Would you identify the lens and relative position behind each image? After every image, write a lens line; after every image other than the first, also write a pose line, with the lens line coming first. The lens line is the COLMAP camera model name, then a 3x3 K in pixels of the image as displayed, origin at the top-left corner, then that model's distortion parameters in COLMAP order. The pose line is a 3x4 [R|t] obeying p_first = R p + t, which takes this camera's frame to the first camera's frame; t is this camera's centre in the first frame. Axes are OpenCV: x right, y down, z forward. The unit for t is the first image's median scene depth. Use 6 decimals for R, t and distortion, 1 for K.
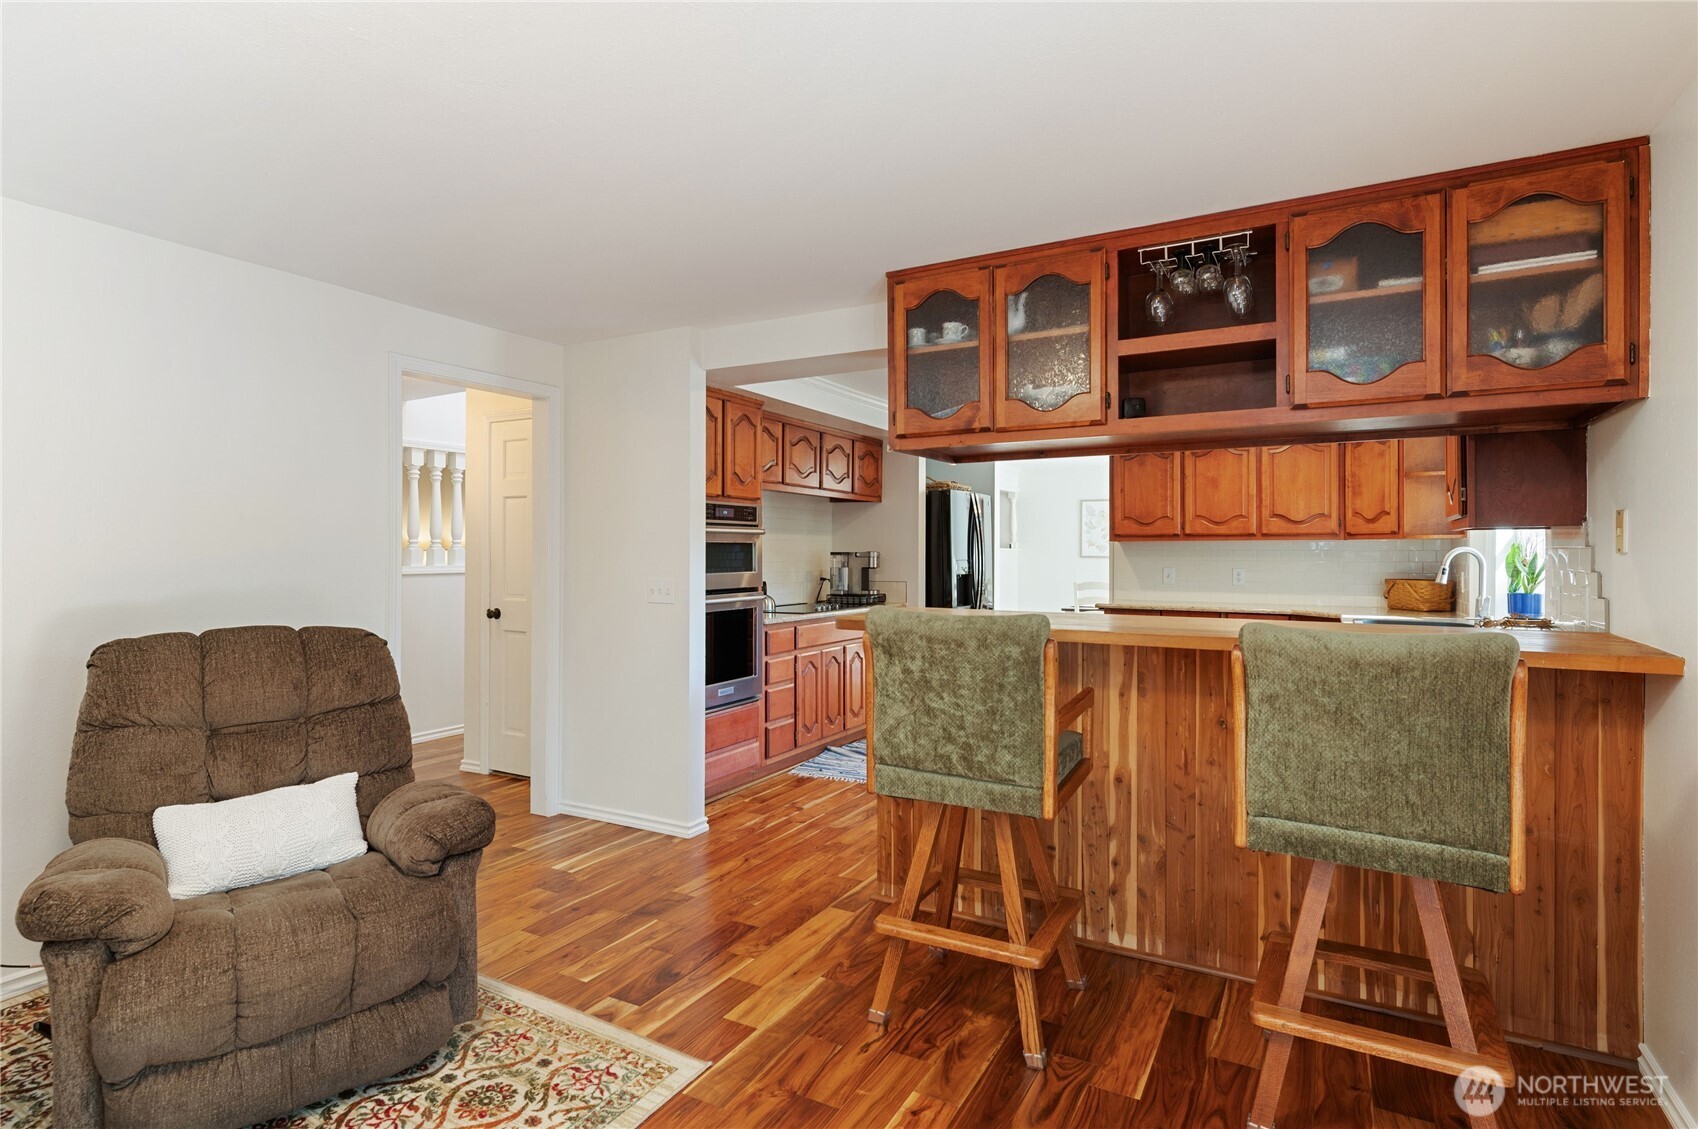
lens RADIAL K [[872.4, 0, 848.5], [0, 872.4, 555.5], [0, 0, 1]] dist [-0.005869, -0.002394]
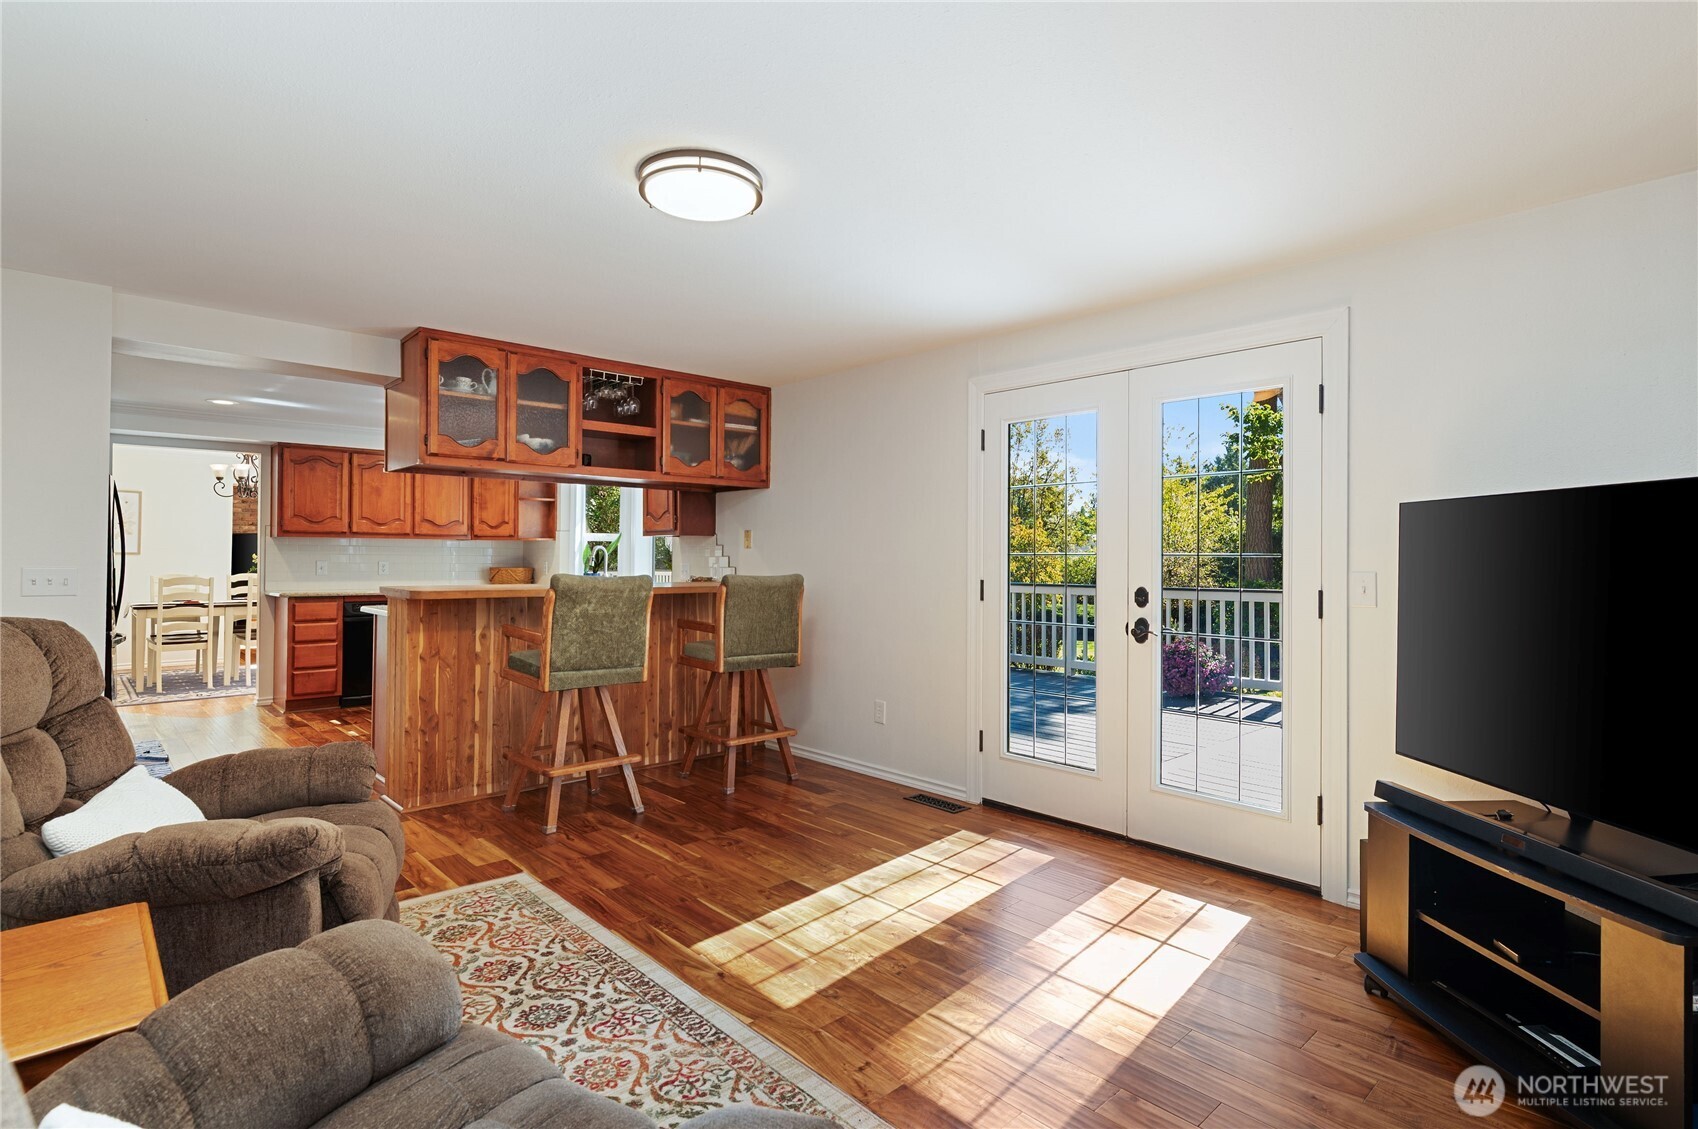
lens RADIAL K [[834.6, 0, 845.8], [0, 834.6, 561.0], [0, 0, 1]] dist [-0.001059, 0.000059]
pose [[0.309467, -0.000065, 0.950910, -1.138651], [-0.002749, 0.999996, 0.000962, 0.027559], [-0.950906, -0.002912, 0.309465, 0.006890]]
